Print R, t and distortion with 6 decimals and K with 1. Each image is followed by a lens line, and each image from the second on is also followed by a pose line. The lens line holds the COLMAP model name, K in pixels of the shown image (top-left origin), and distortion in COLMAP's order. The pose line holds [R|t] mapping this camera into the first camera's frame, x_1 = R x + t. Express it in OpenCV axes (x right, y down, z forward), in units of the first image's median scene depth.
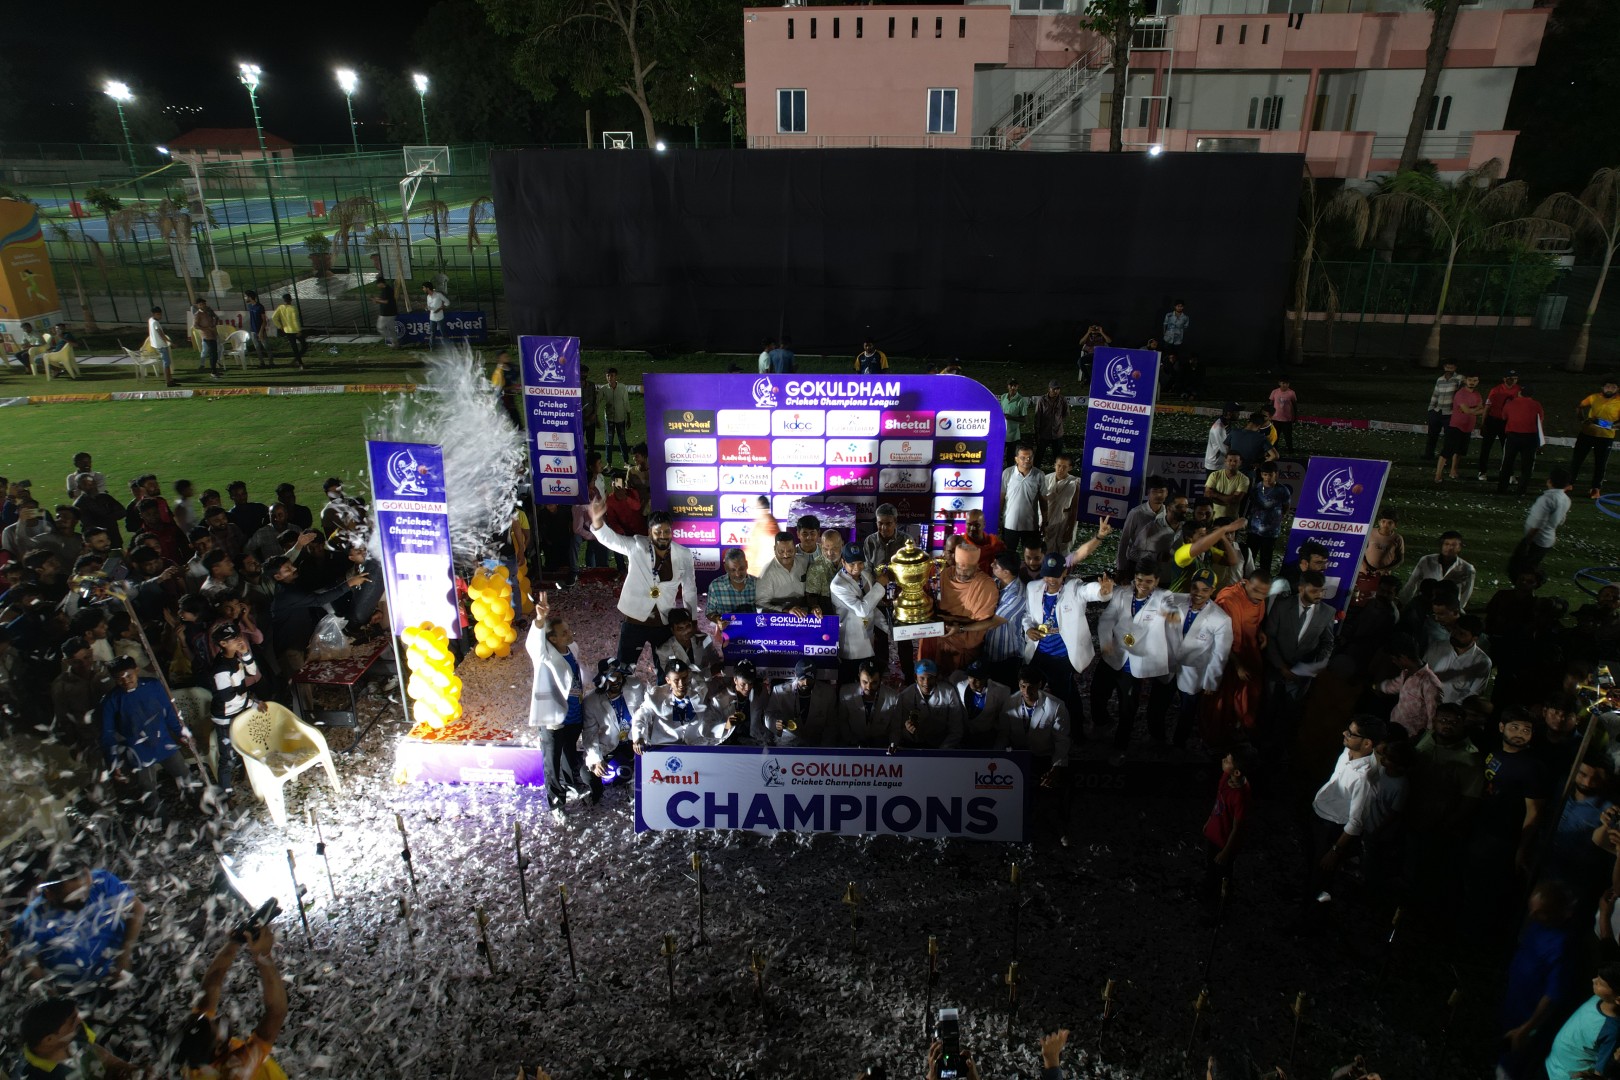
lens RADIAL K [[1024.3, 0, 810.0], [0, 1024.3, 540.0], [0, 0, 1]] dist [-0.112778, 0.116751]
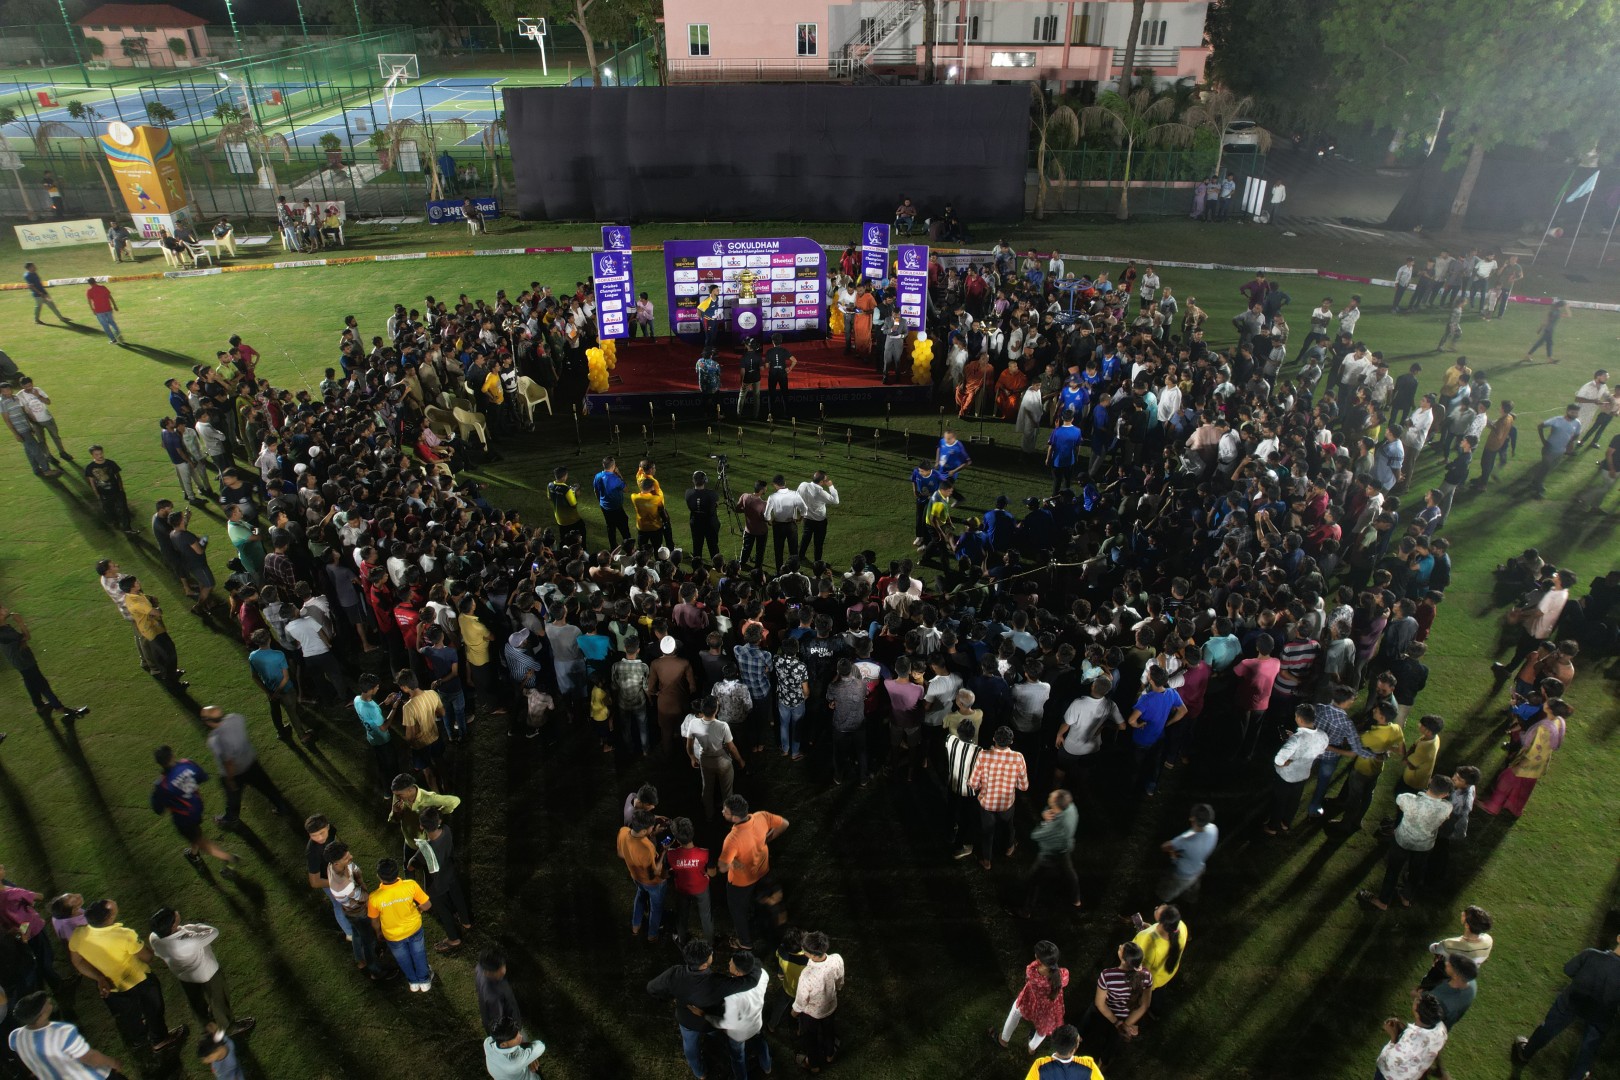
lens RADIAL K [[1025.7, 0, 810.0], [0, 1025.7, 540.0], [0, 0, 1]] dist [-0.082581, 0.072191]
pose [[0.994368, -0.055266, 0.090432, -0.029916], [0.042477, 0.989565, 0.137686, 0.068885], [-0.097098, -0.133070, 0.986339, -0.473517]]
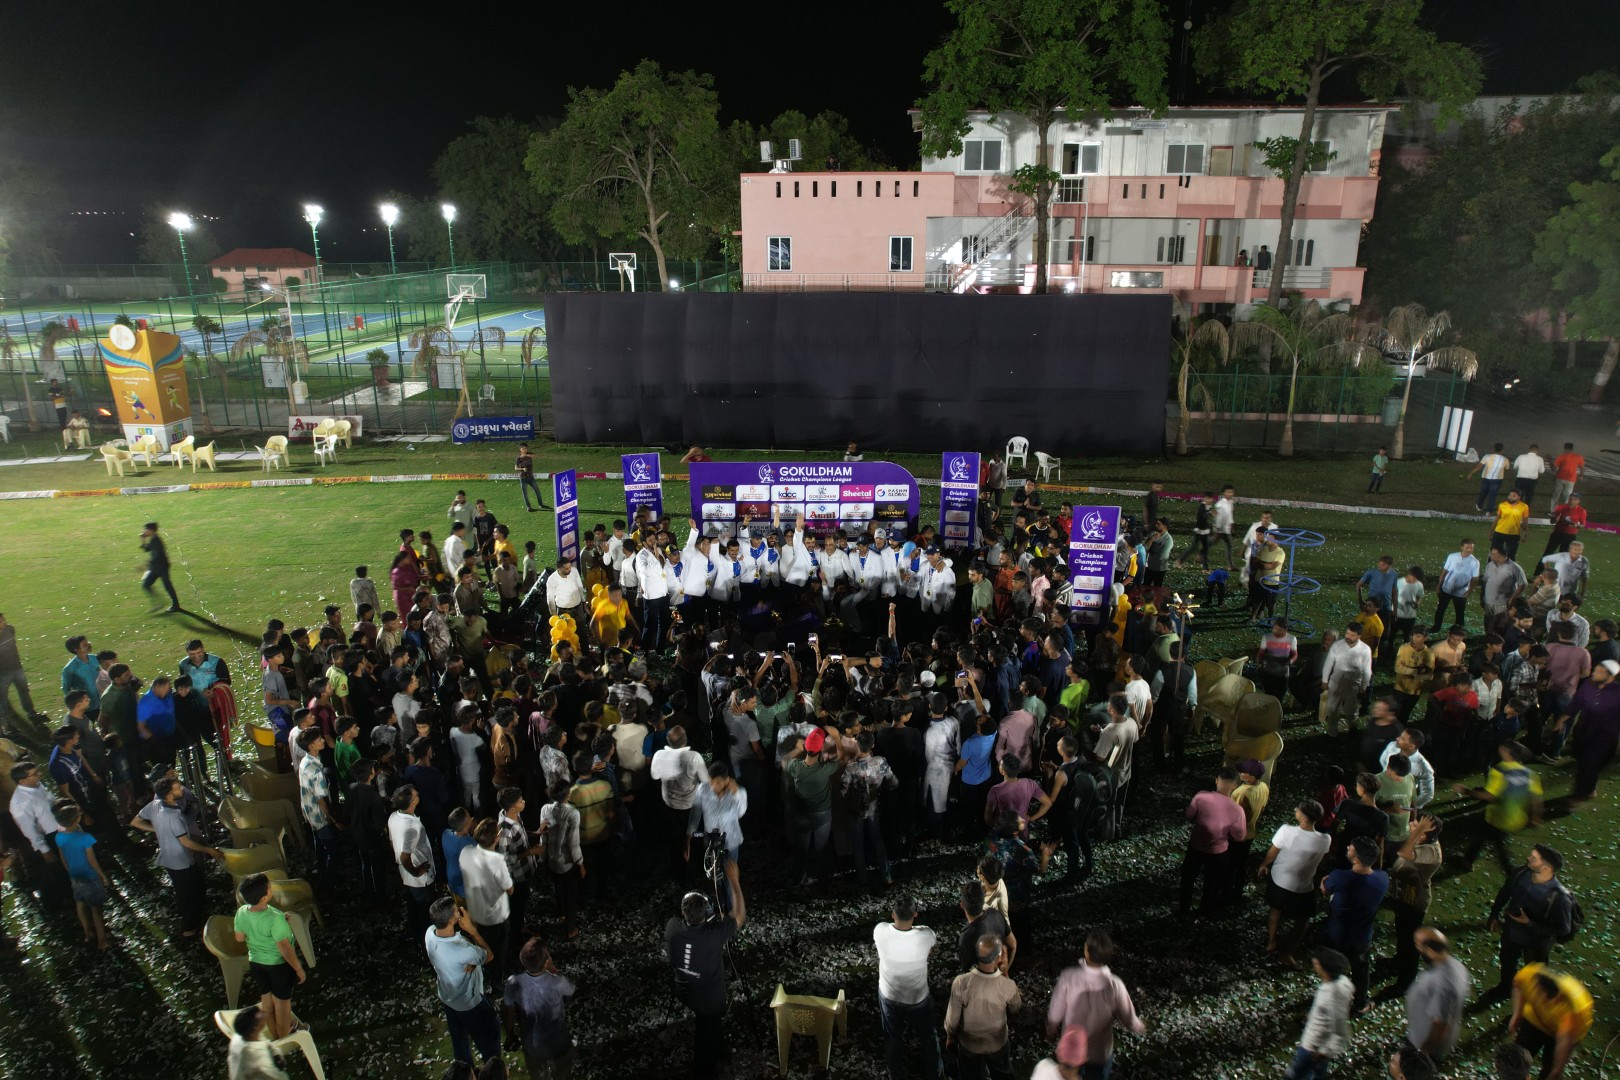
lens RADIAL K [[1025.7, 0, 810.0], [0, 1025.7, 540.0], [0, 0, 1]] dist [-0.082581, 0.072191]
pose [[0.999895, -0.006561, 0.012957, 0.000730], [0.007740, 0.995622, -0.093154, 0.038579], [-0.012289, 0.093245, 0.995567, -0.207422]]
